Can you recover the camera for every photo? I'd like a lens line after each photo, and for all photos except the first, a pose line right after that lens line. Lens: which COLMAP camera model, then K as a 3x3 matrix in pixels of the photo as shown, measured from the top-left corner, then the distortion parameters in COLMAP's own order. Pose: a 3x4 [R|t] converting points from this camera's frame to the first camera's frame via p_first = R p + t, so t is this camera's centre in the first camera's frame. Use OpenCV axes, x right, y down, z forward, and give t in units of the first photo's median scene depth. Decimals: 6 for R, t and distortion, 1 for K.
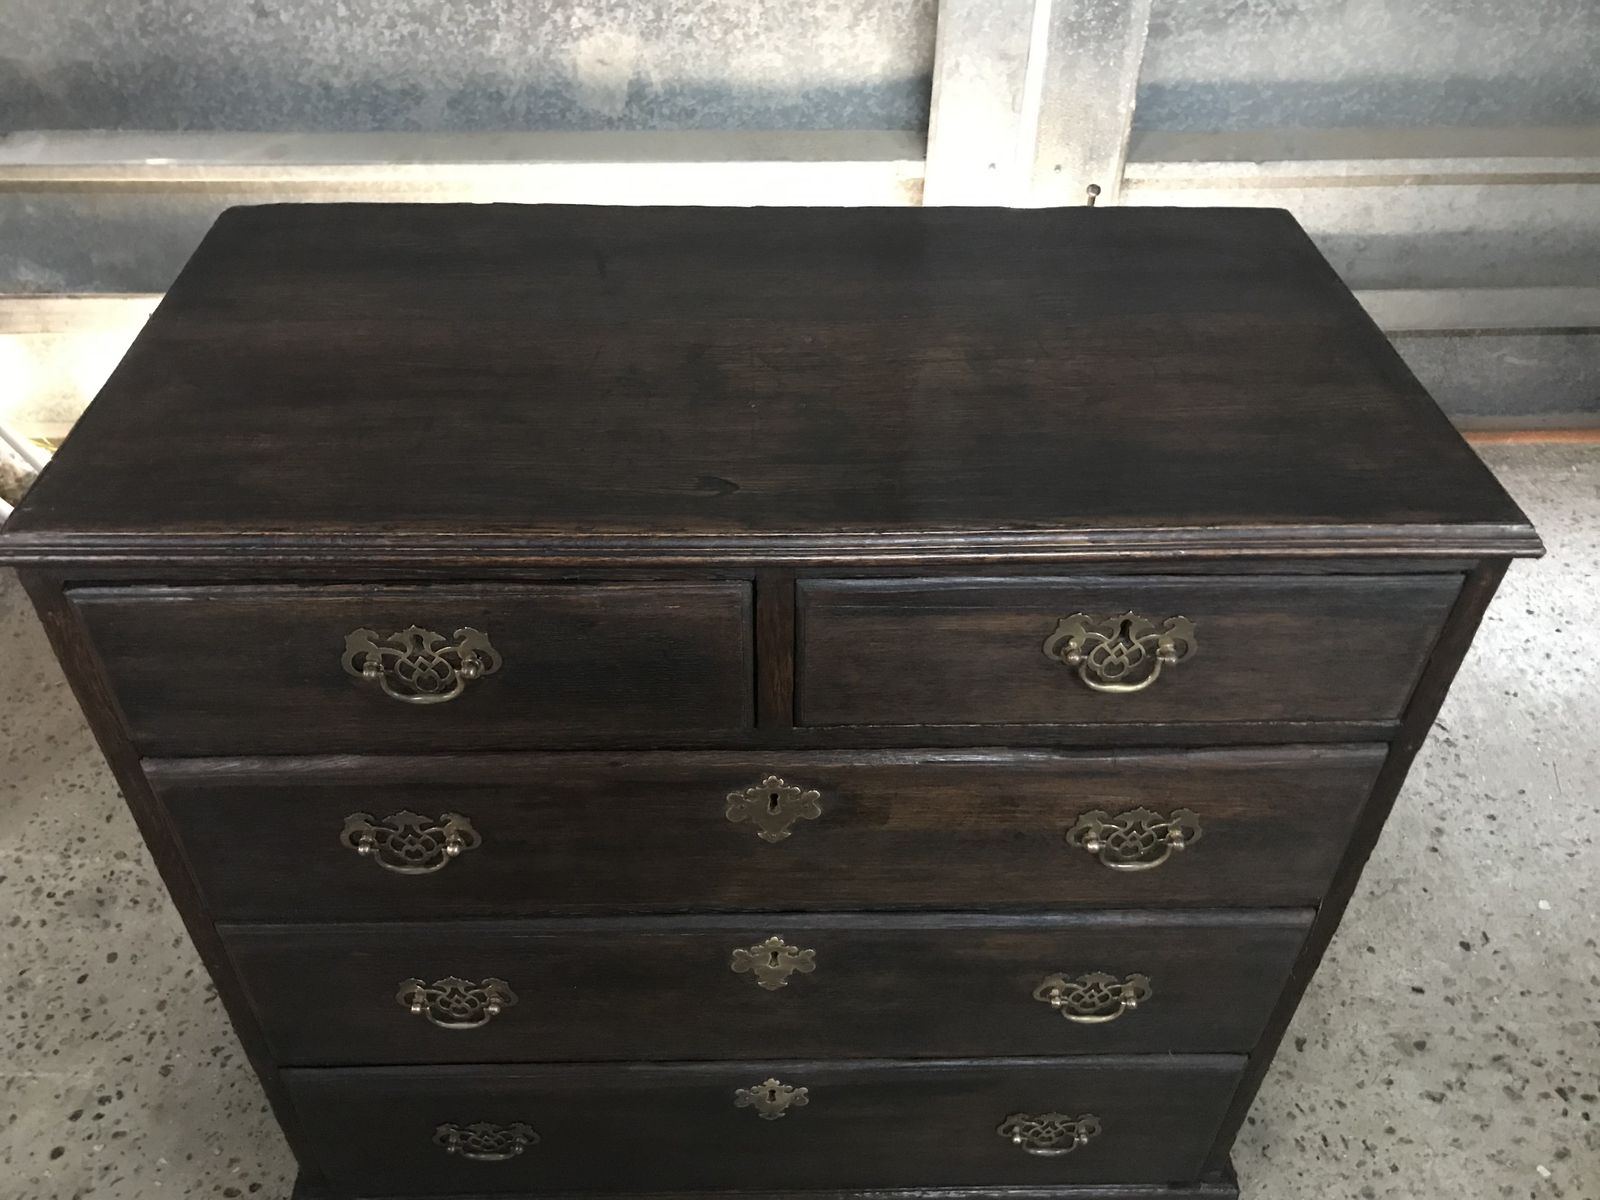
lens RADIAL K [[1316.4, 0, 780.3], [0, 1316.4, 592.8], [0, 0, 1]] dist [0.038693, -0.042040]
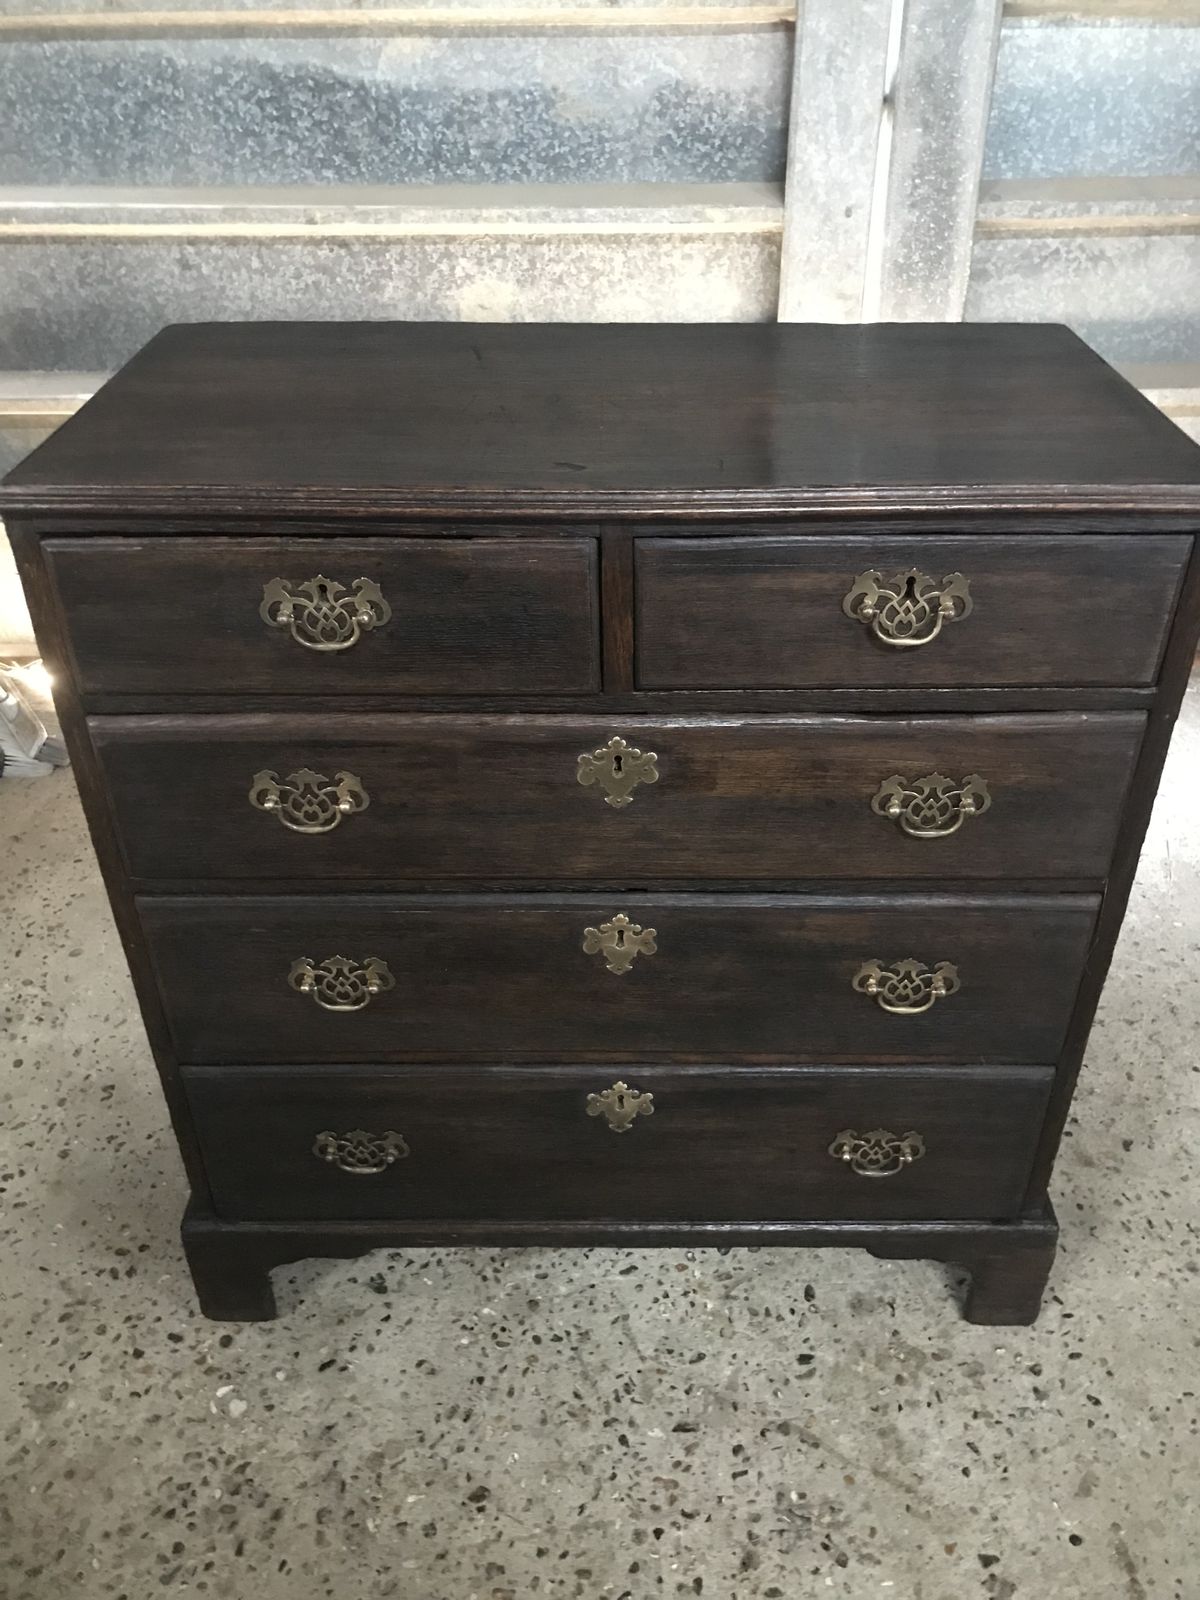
lens RADIAL K [[1316.4, 0, 612.2], [0, 1316.4, 784.7], [0, 0, 1]] dist [0.038693, -0.042040]
pose [[0.999534, 0.001955, -0.030471, 0.015050], [-0.005430, 0.993421, -0.114392, 0.182827], [0.030047, 0.114504, 0.992968, -0.092556]]
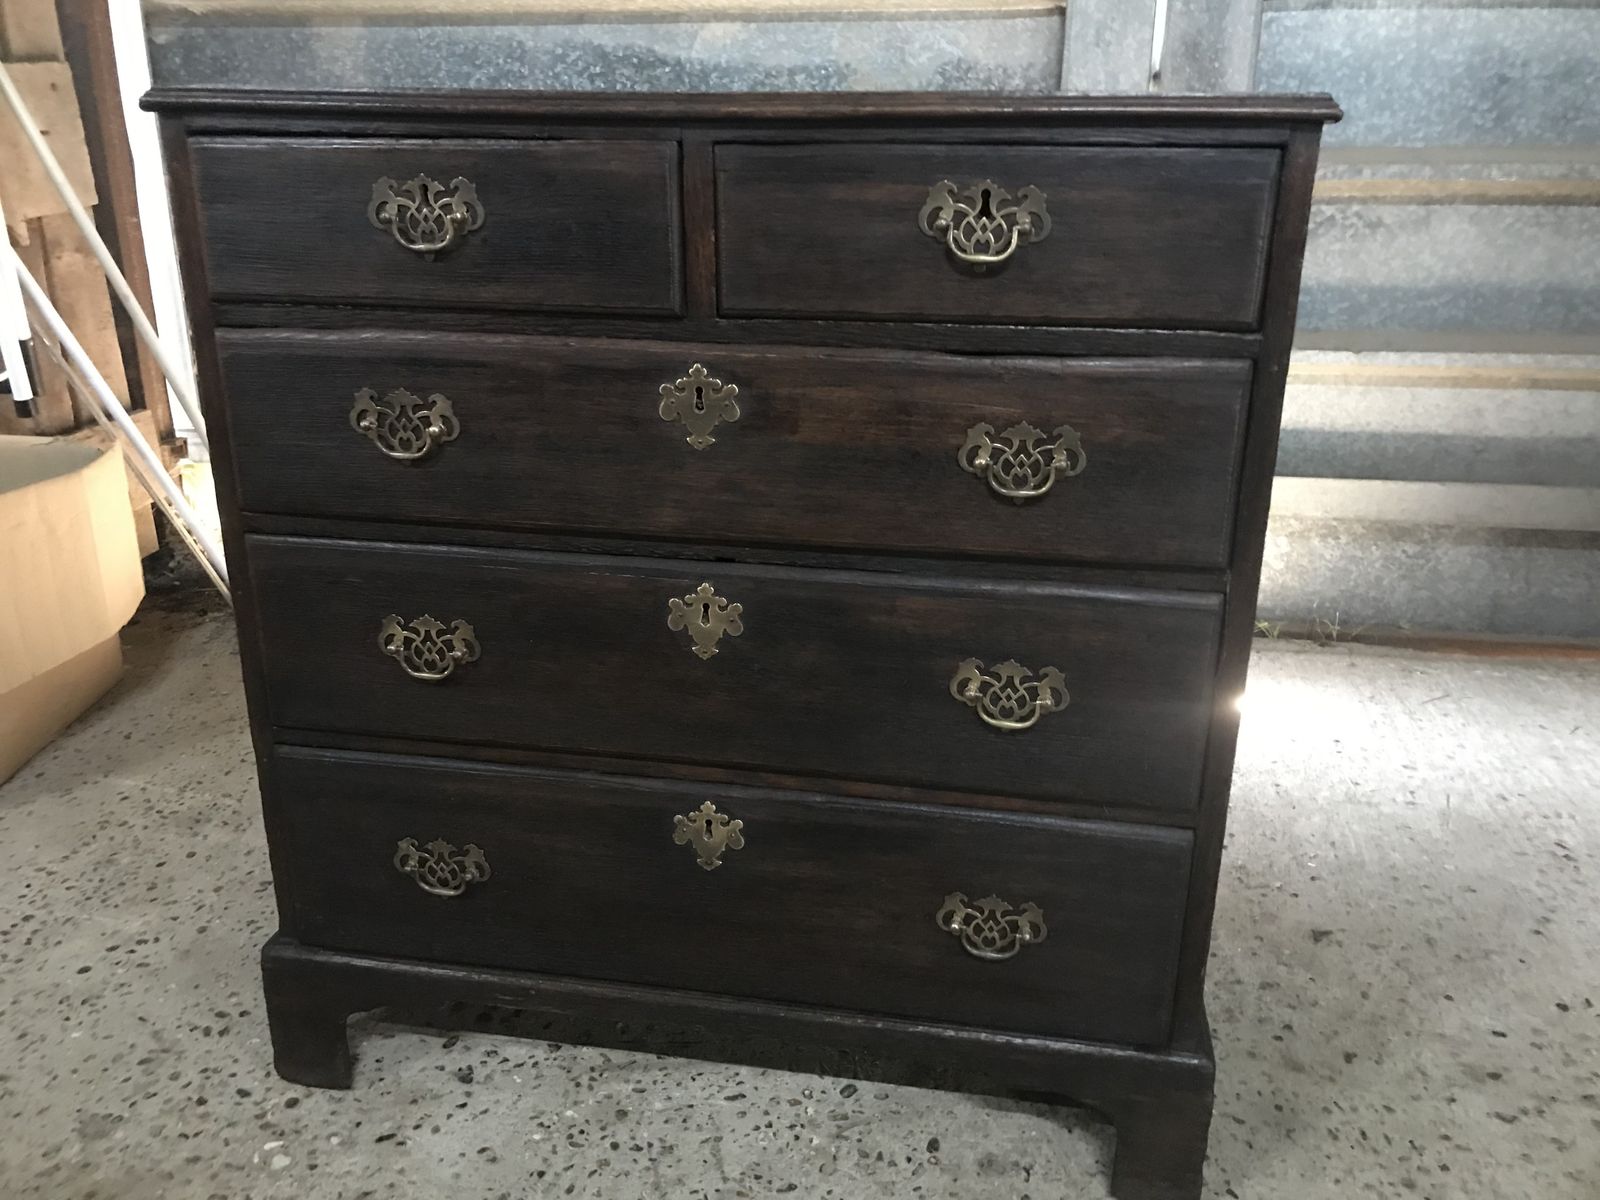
lens RADIAL K [[1316.4, 0, 776.0], [0, 1316.4, 590.2], [0, 0, 1]] dist [0.038693, -0.042040]
pose [[0.978575, 0.061137, -0.196603, 0.176097], [-0.127530, 0.929646, -0.345679, 0.416523], [0.161637, 0.363346, 0.917526, 0.006204]]
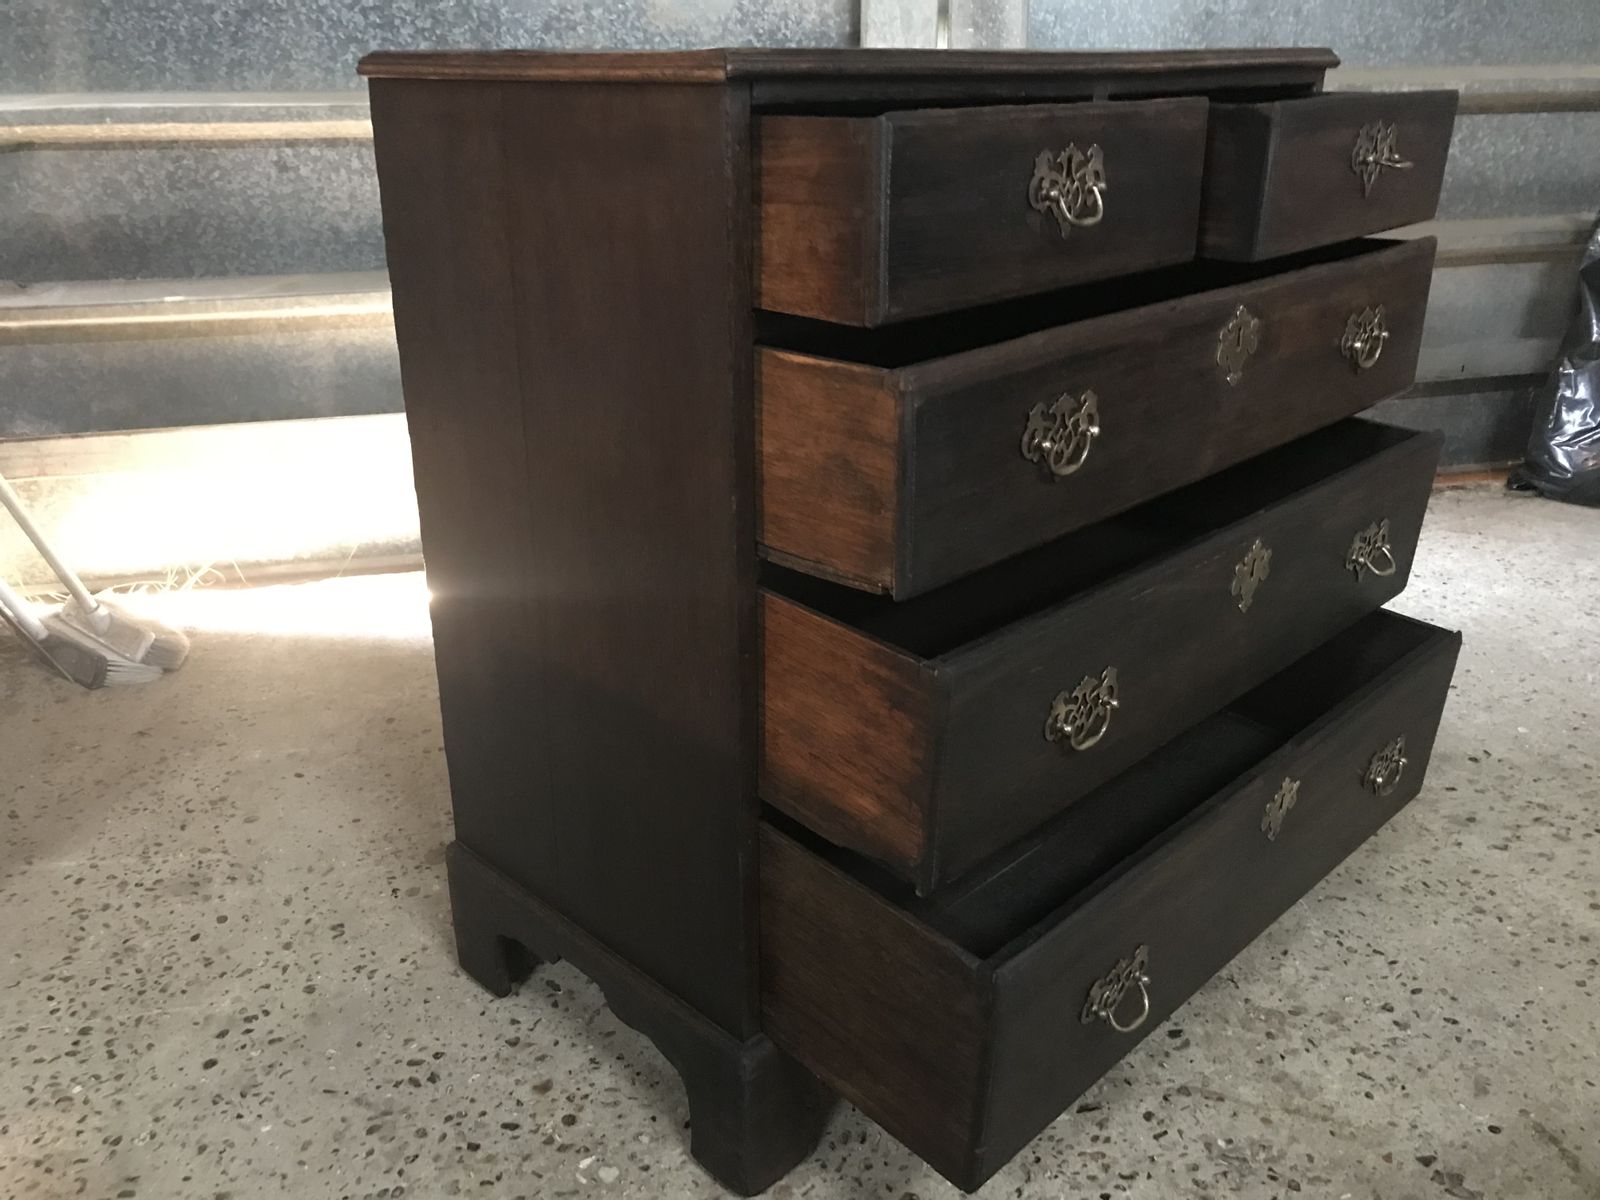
lens RADIAL K [[1316.4, 0, 783.9], [0, 1316.4, 595.6], [0, 0, 1]] dist [0.038693, -0.042040]
pose [[0.980855, -0.090199, 0.172590, -0.268344], [0.138281, 0.946634, -0.291141, 0.417780], [-0.137119, 0.309433, 0.940983, -0.031299]]
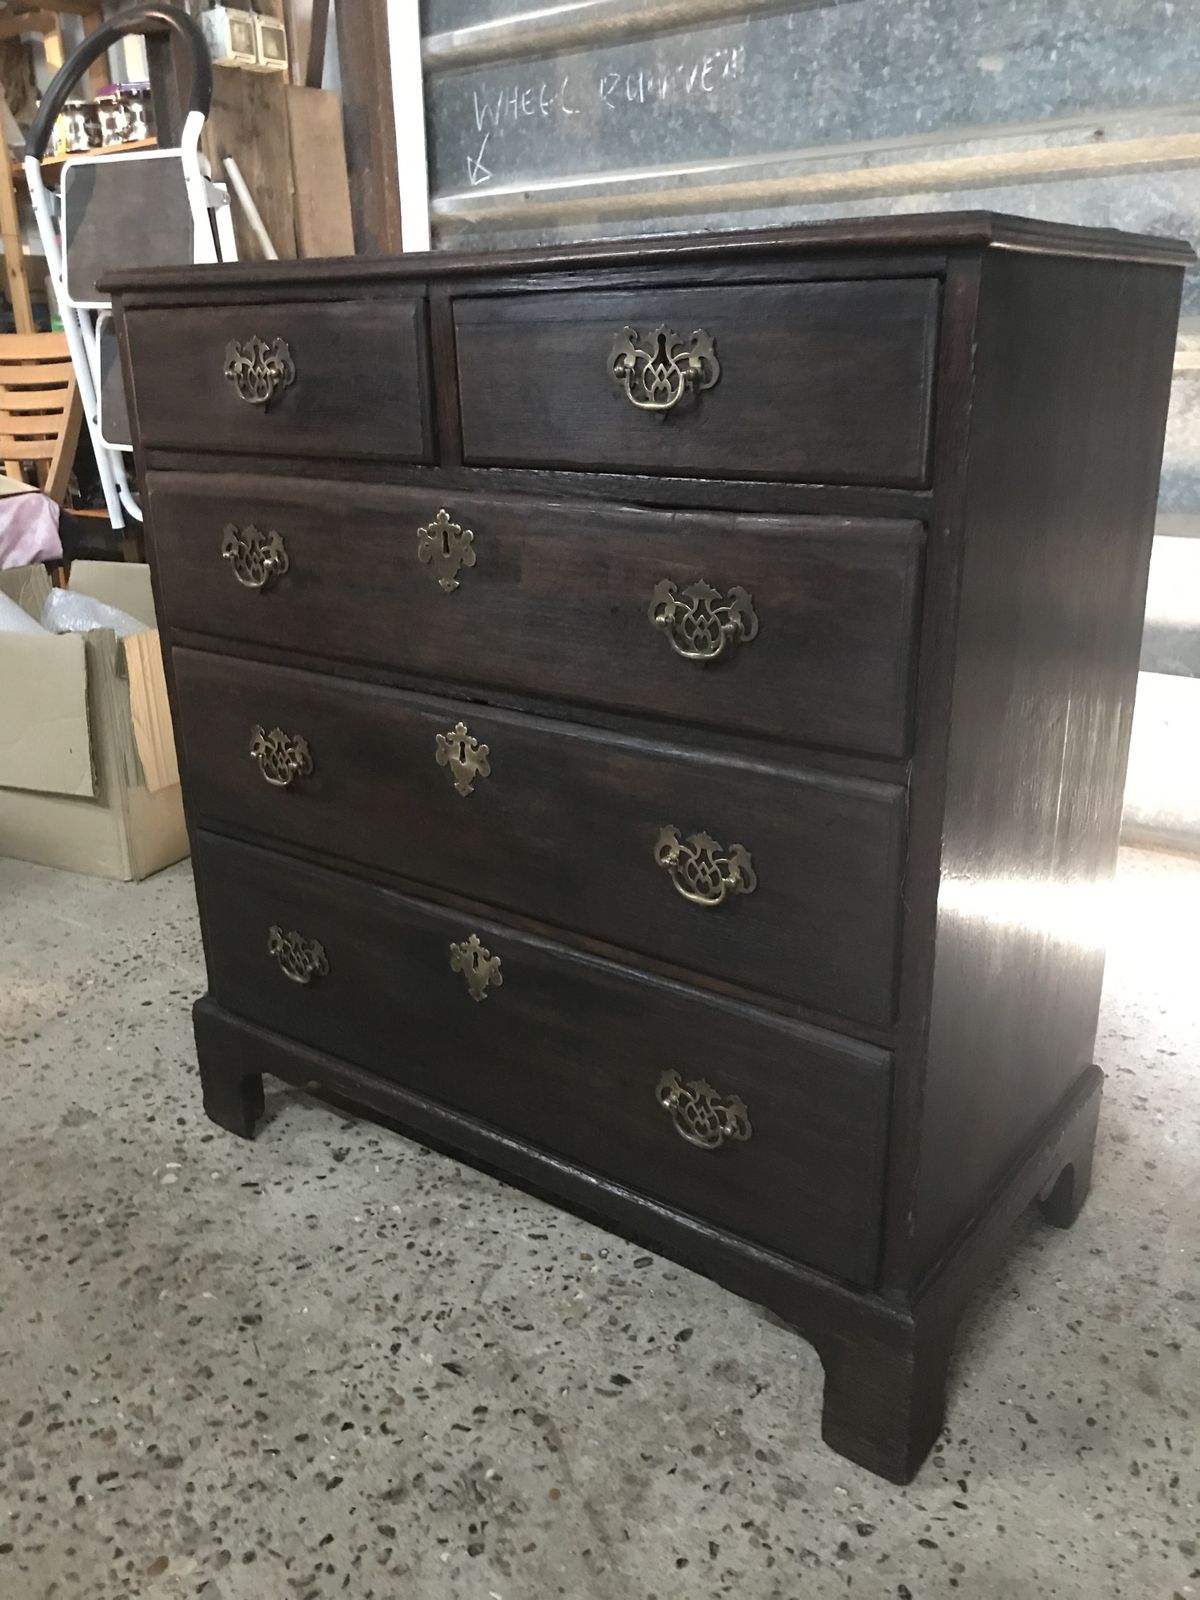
lens RADIAL K [[1316.4, 0, 596.2], [0, 1316.4, 788.1], [0, 0, 1]] dist [0.038693, -0.042040]
pose [[0.779618, 0.175120, -0.601273, 0.516191], [-0.379334, 0.895987, -0.230895, 0.348507], [0.498298, 0.408093, 0.764957, 0.134394]]
